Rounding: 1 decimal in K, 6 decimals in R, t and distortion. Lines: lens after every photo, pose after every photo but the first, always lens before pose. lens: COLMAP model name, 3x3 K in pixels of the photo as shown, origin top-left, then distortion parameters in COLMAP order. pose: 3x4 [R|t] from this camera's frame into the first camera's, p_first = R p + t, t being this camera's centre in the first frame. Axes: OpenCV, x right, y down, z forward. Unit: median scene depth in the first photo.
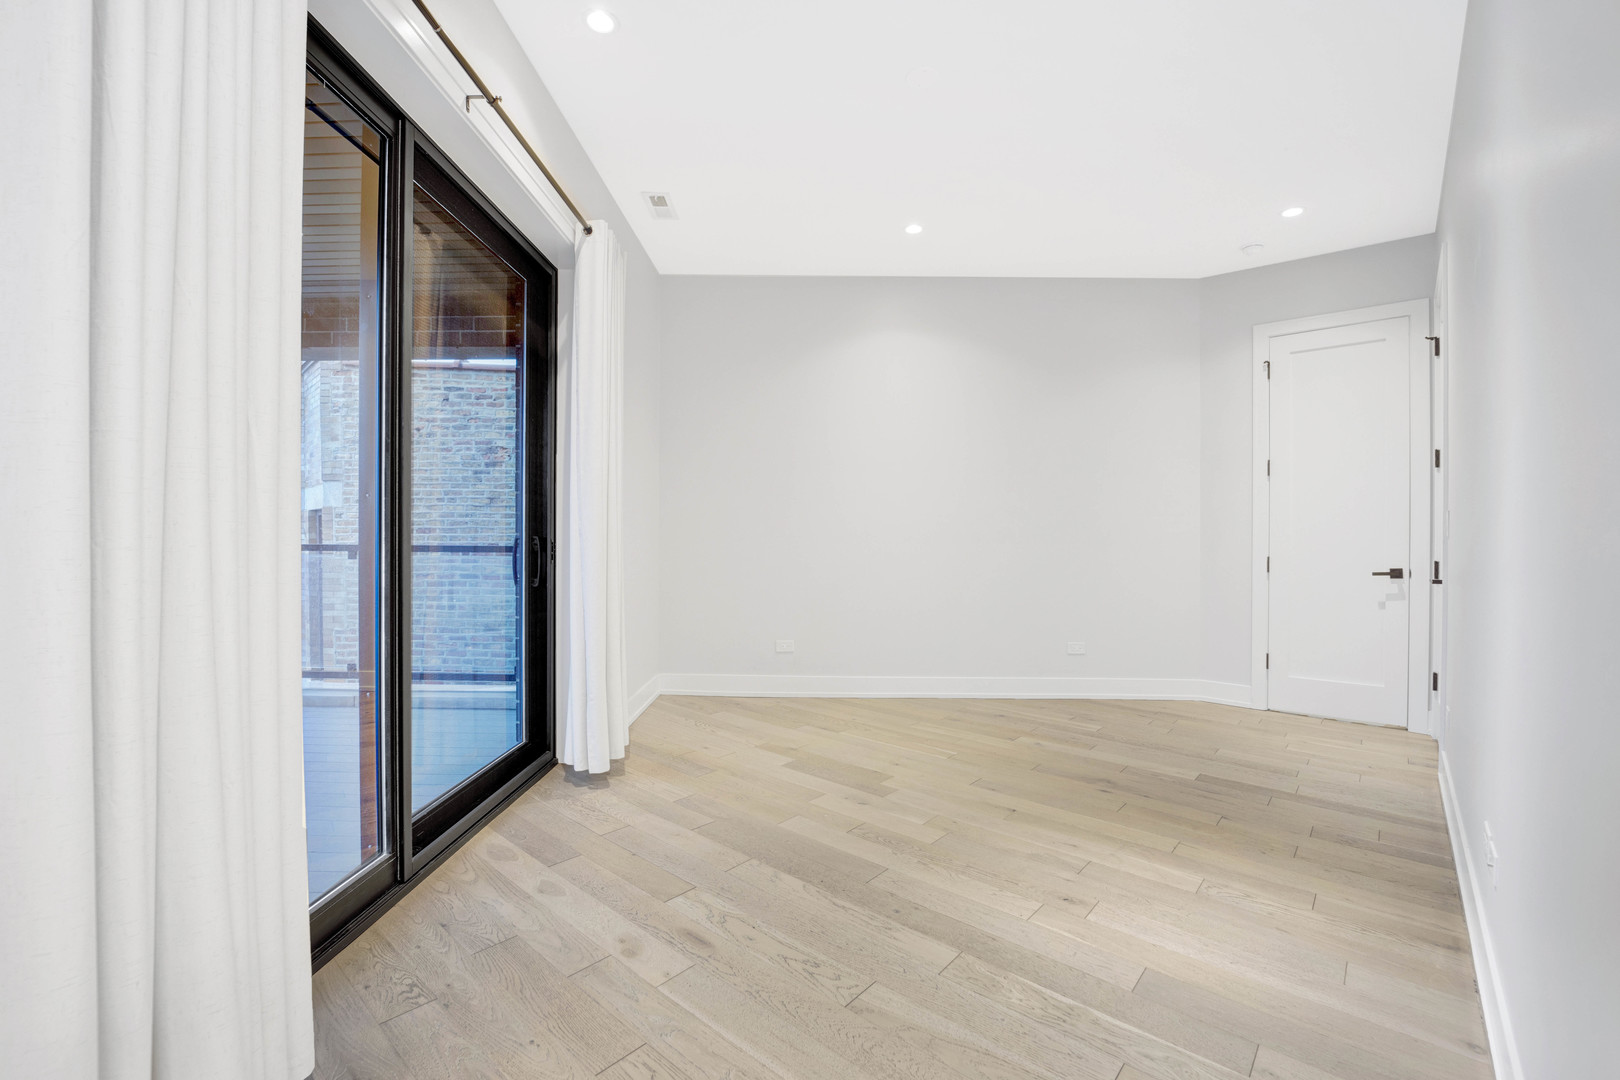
lens RADIAL K [[667.5, 0, 808.6], [0, 667.5, 538.7], [0, 0, 1]] dist [-0.019120, -0.000163]
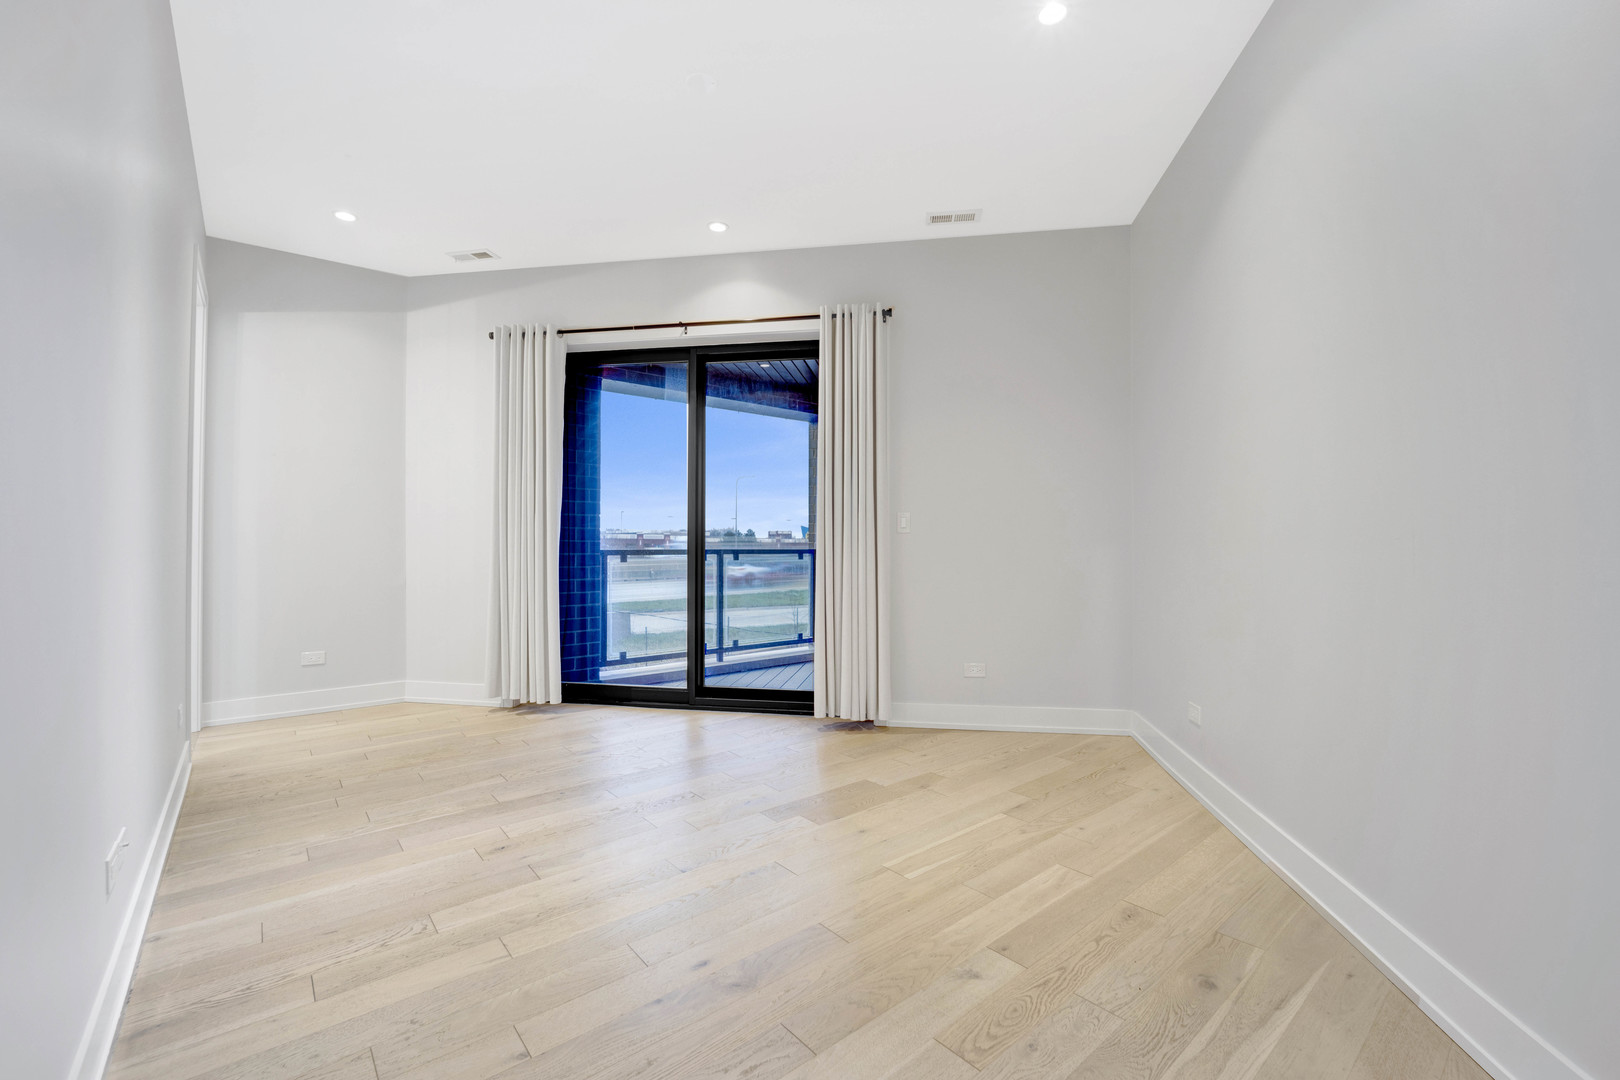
lens RADIAL K [[667.5, 0, 808.6], [0, 667.5, 538.7], [0, 0, 1]] dist [-0.019120, -0.000163]
pose [[-0.144886, -0.015072, -0.989334, 1.427614], [-0.002556, 0.999886, -0.014858, 0.018905], [0.989445, 0.000376, -0.144908, 1.652586]]
